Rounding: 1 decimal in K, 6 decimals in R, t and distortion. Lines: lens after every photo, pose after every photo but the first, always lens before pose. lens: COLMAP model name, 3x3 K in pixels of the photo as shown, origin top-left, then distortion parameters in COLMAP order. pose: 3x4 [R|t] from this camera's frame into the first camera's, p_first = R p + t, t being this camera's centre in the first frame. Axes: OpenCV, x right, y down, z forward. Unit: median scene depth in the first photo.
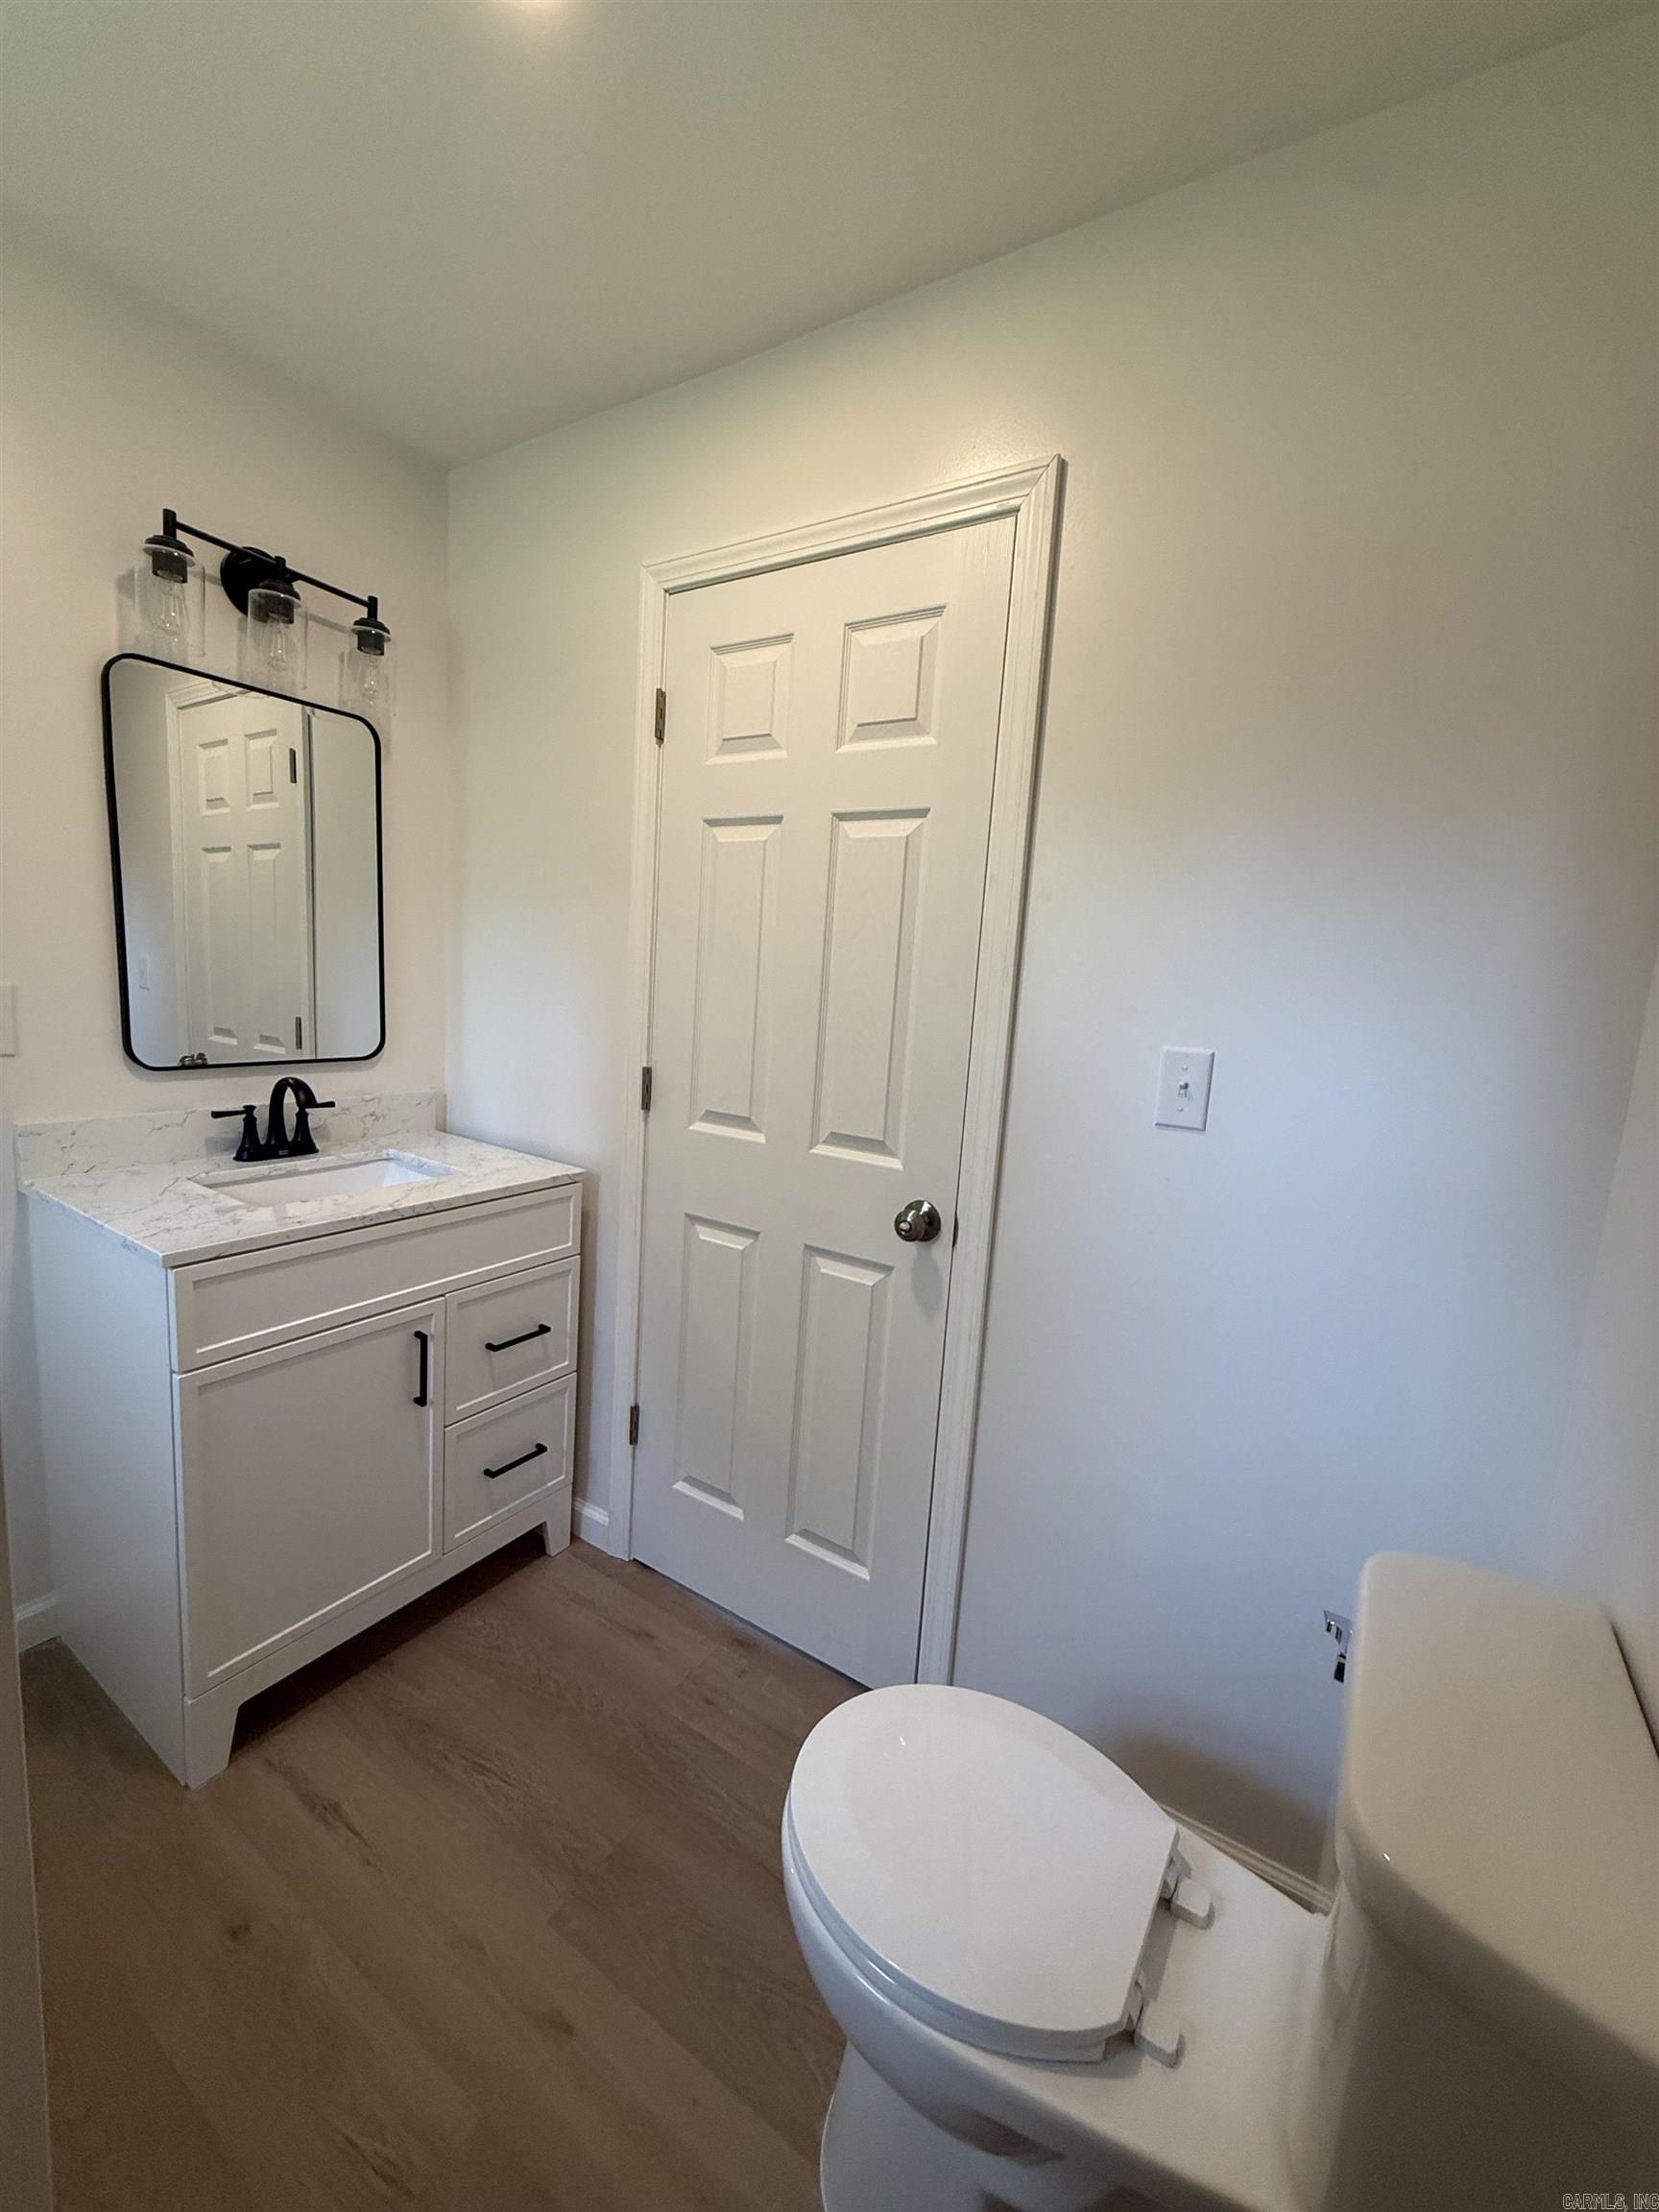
lens RADIAL K [[889.8, 0, 823.3], [0, 889.8, 1104.7], [0, 0, 1]] dist [0.001143, -0.000006]
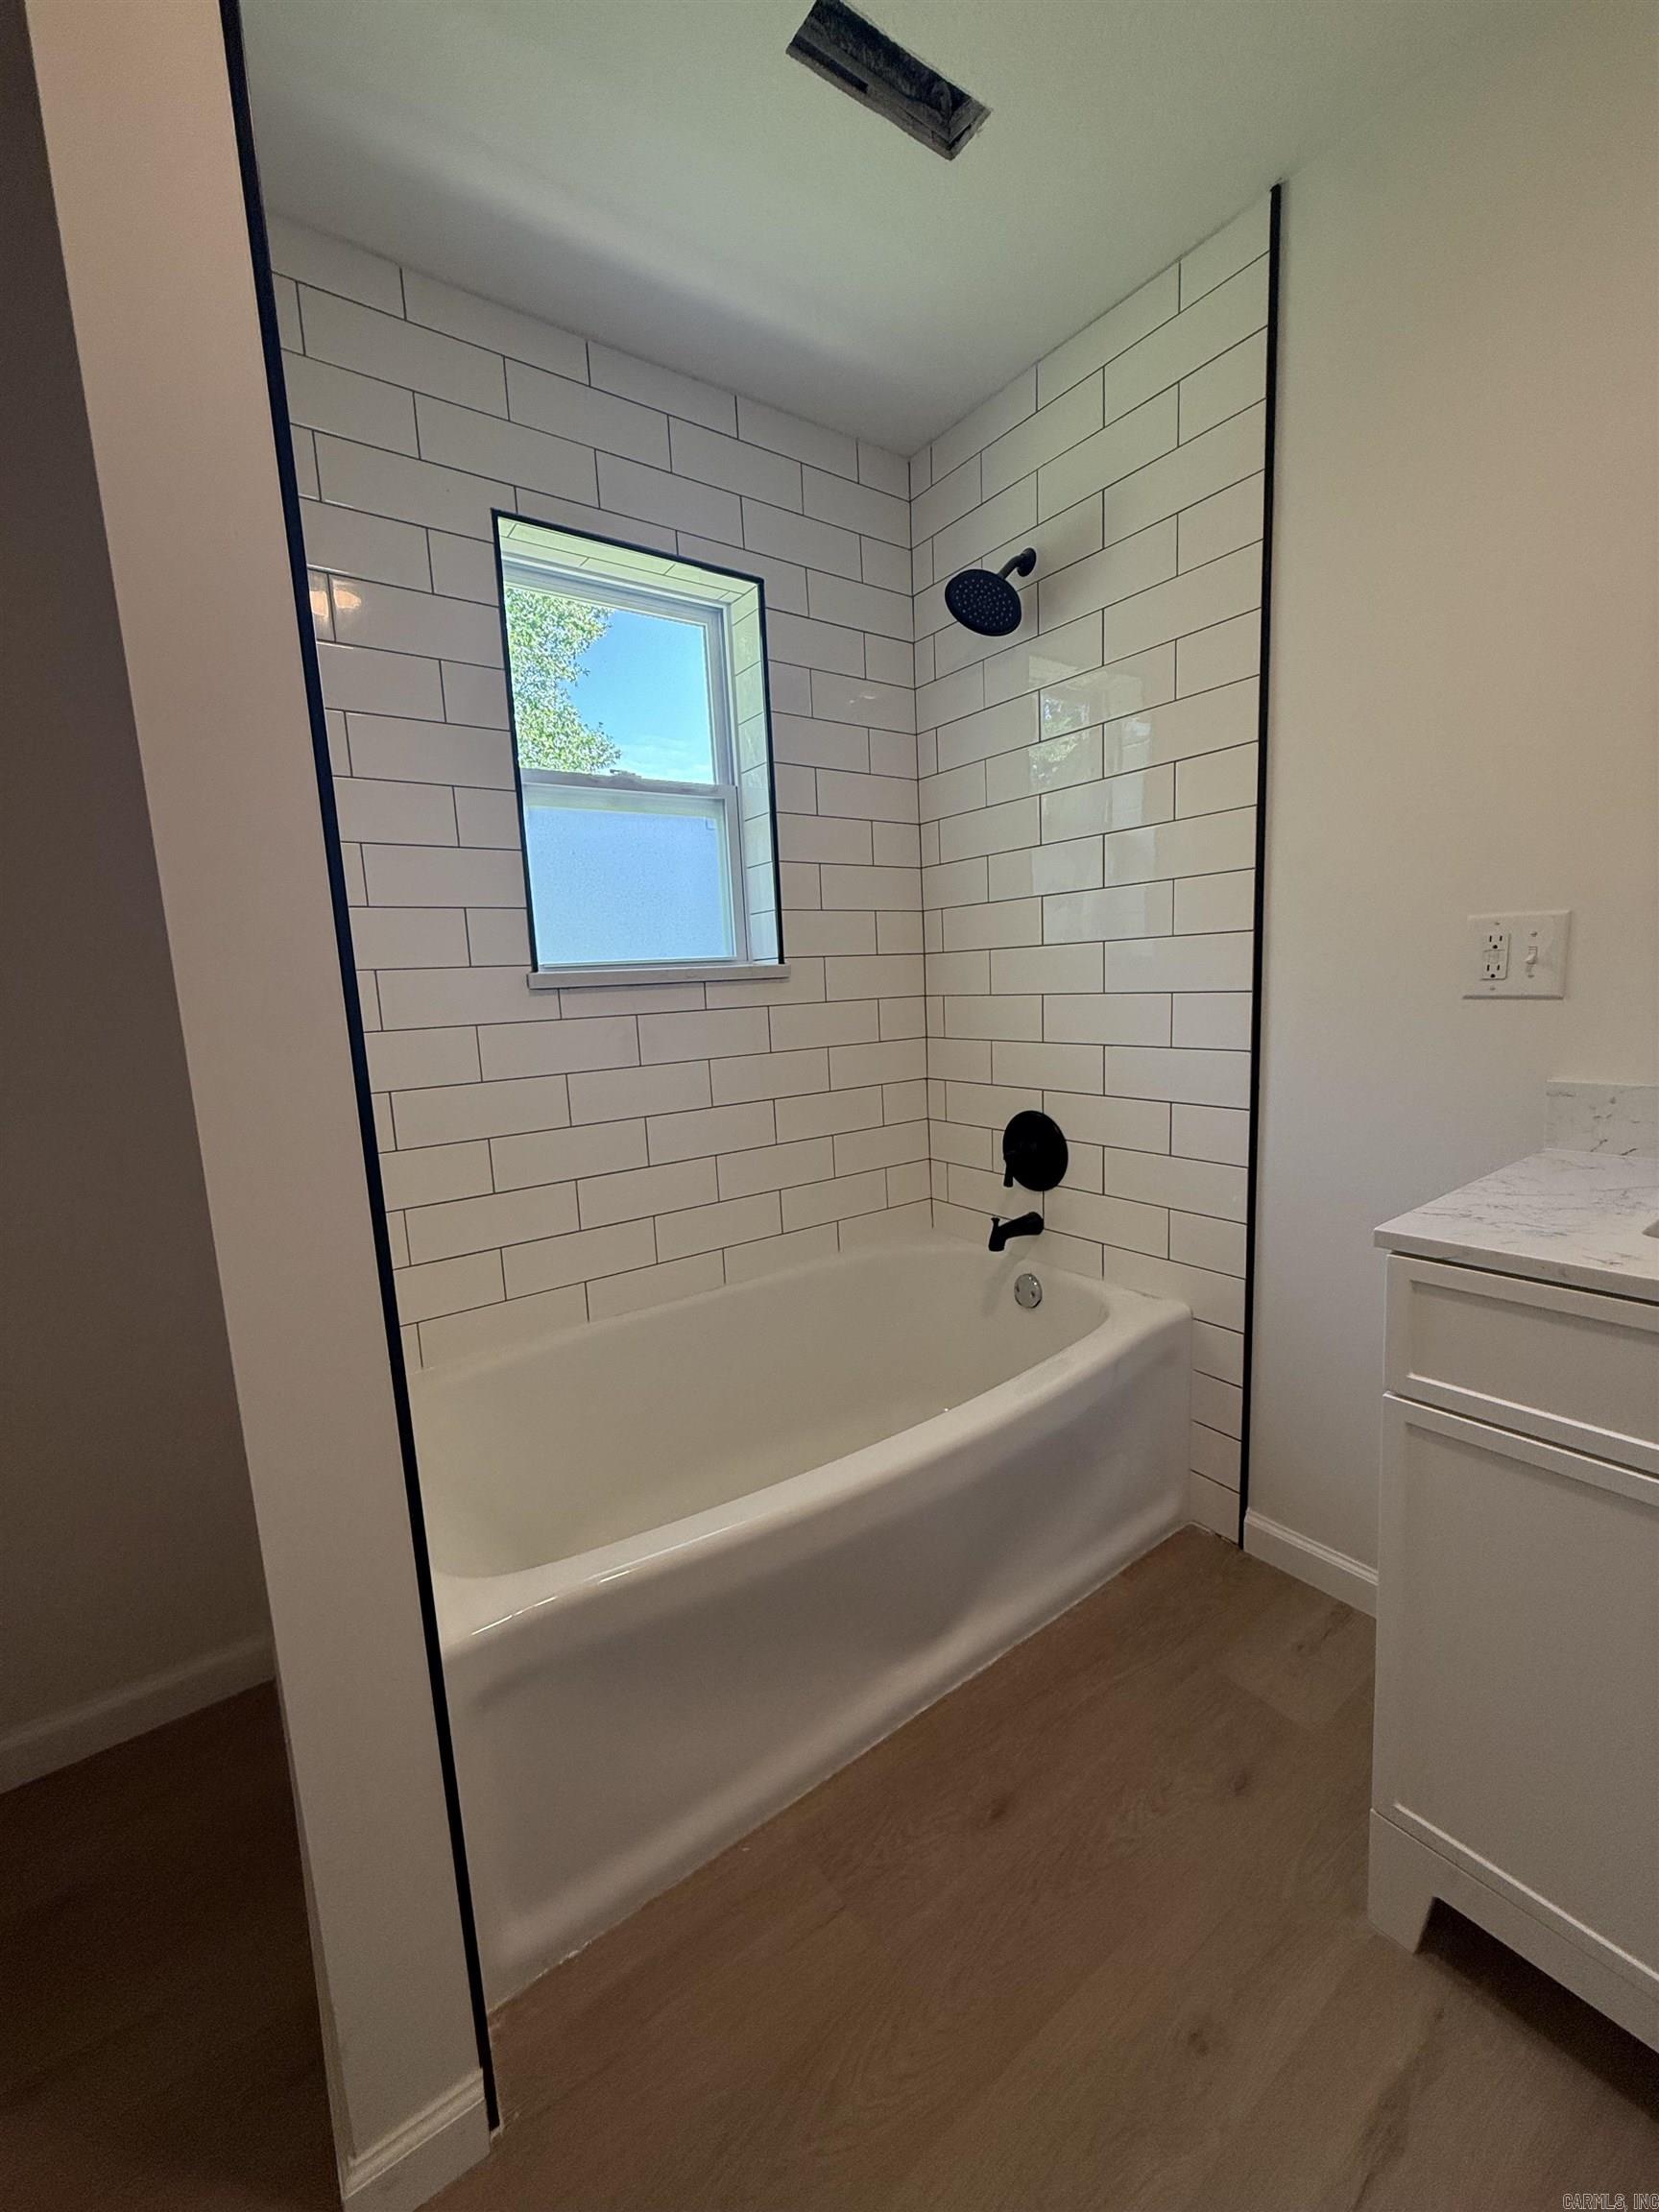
lens RADIAL K [[889.8, 0, 828.8], [0, 889.8, 1091.2], [0, 0, 1]] dist [0.001143, -0.000006]
pose [[-0.368260, 0.075310, -0.926668, 0.140871], [-0.113533, 0.985612, 0.125219, 0.004697], [0.922765, 0.151320, -0.354411, 0.740293]]
